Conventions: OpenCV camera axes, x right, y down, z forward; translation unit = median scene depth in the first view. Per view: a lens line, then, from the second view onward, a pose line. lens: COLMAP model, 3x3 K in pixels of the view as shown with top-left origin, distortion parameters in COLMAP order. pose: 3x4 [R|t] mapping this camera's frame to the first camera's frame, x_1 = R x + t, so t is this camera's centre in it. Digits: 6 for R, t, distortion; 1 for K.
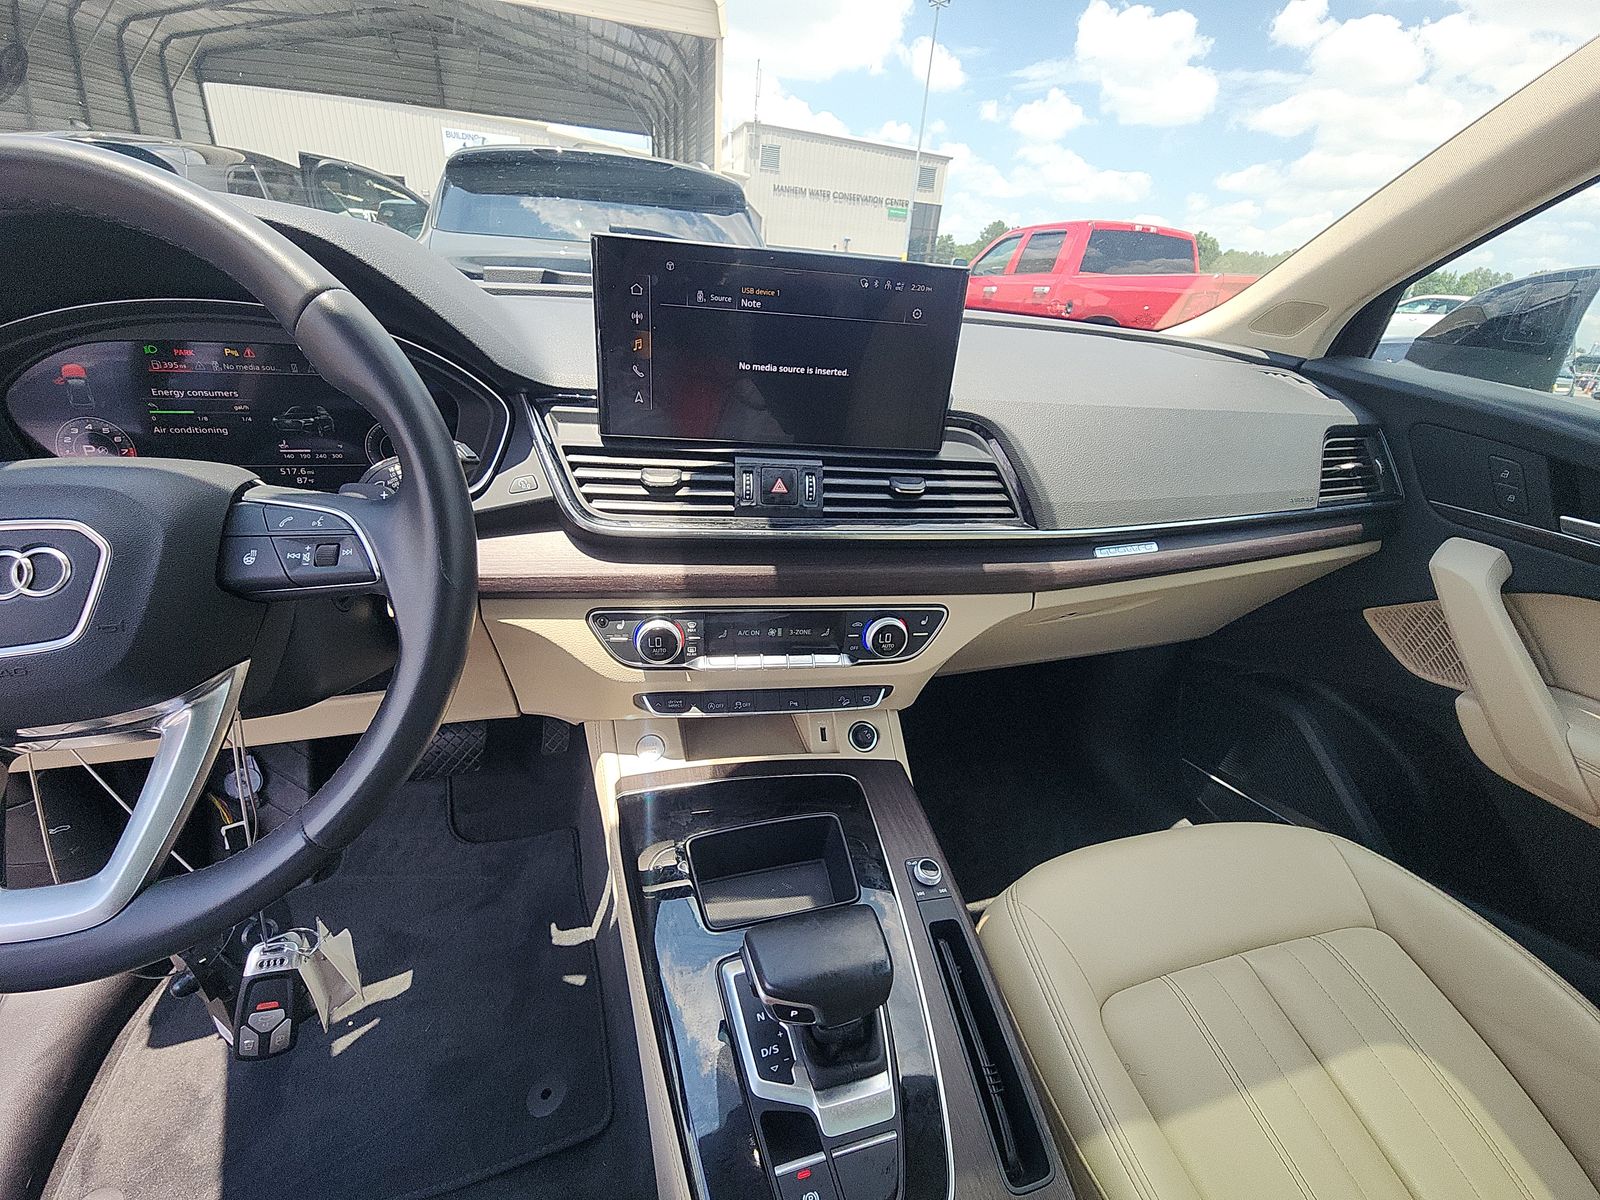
lens RADIAL K [[649.0, 0, 796.3], [0, 649.0, 597.5], [0, 0, 1]] dist [0.021598, -0.017567]
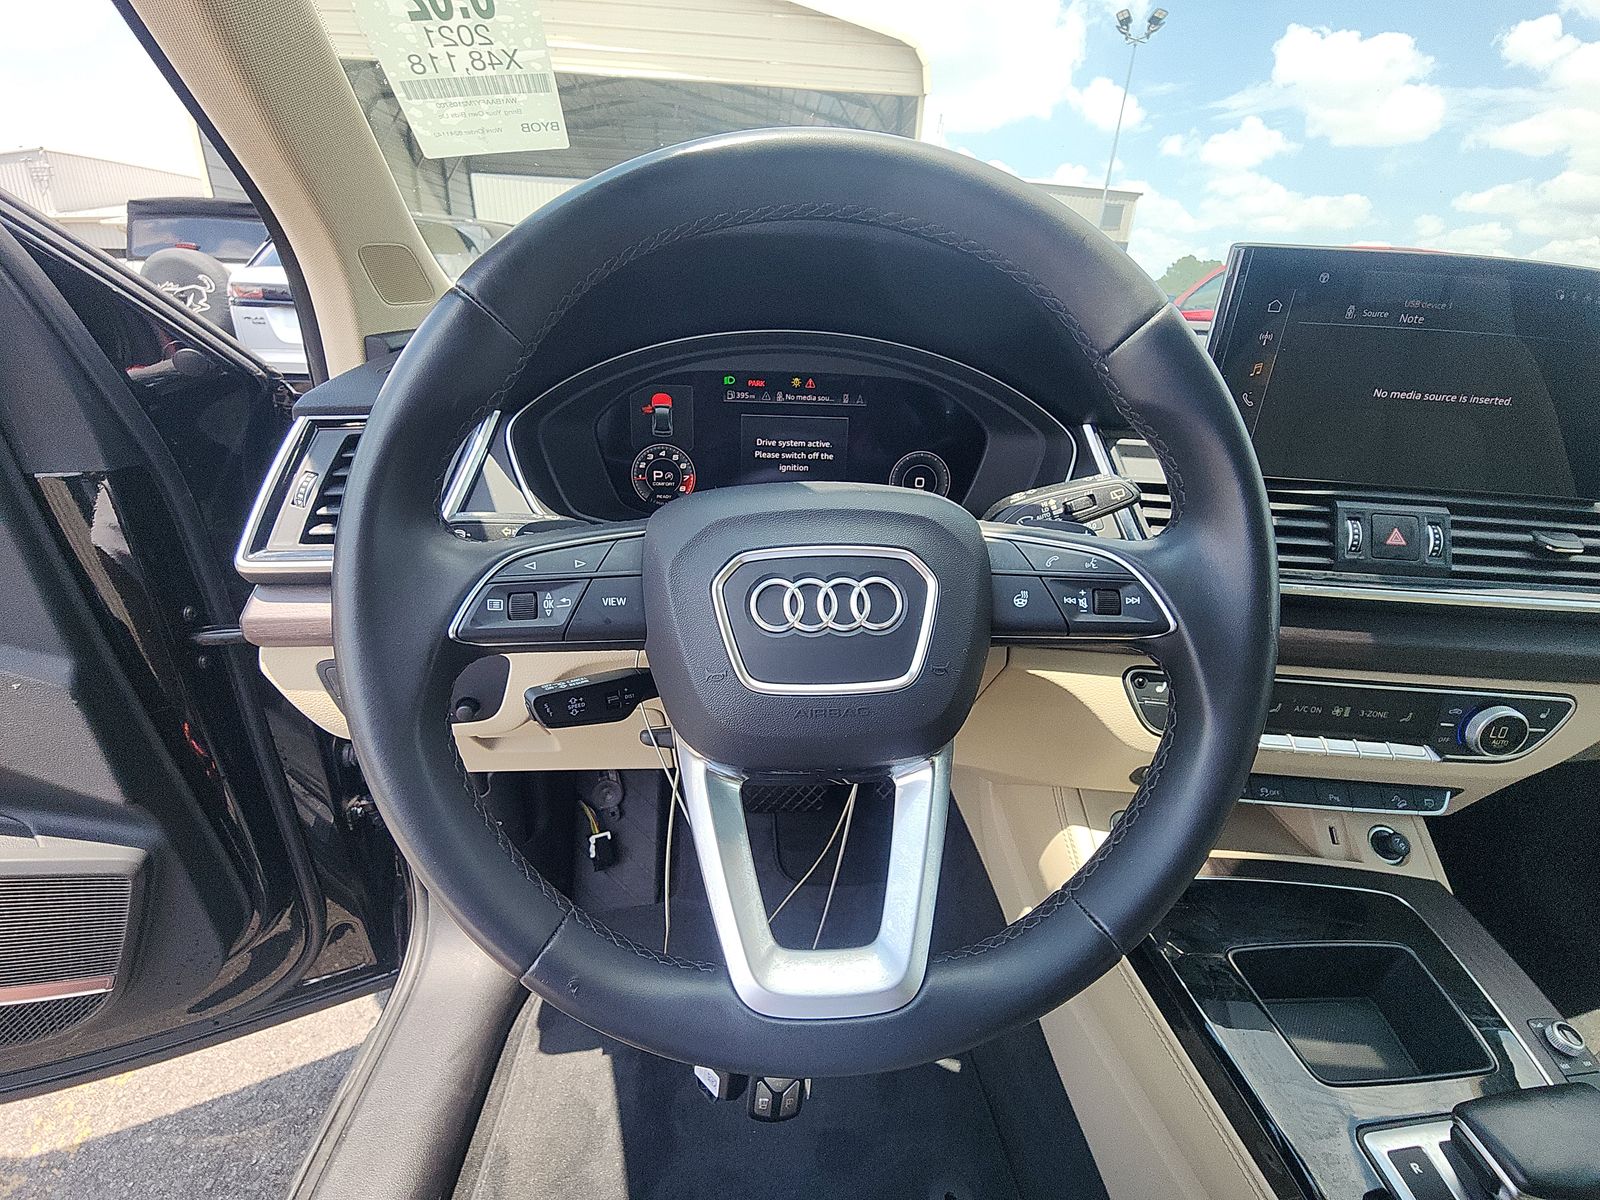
lens RADIAL K [[652.9, 0, 800.0], [0, 652.9, 600.0], [0, 0, 1]] dist [0.001821, -0.005834]
pose [[0.974519, 0.060840, -0.215896, -0.558573], [-0.072744, 0.996213, -0.047621, 0.002044], [0.212181, 0.062113, 0.975254, 0.040885]]
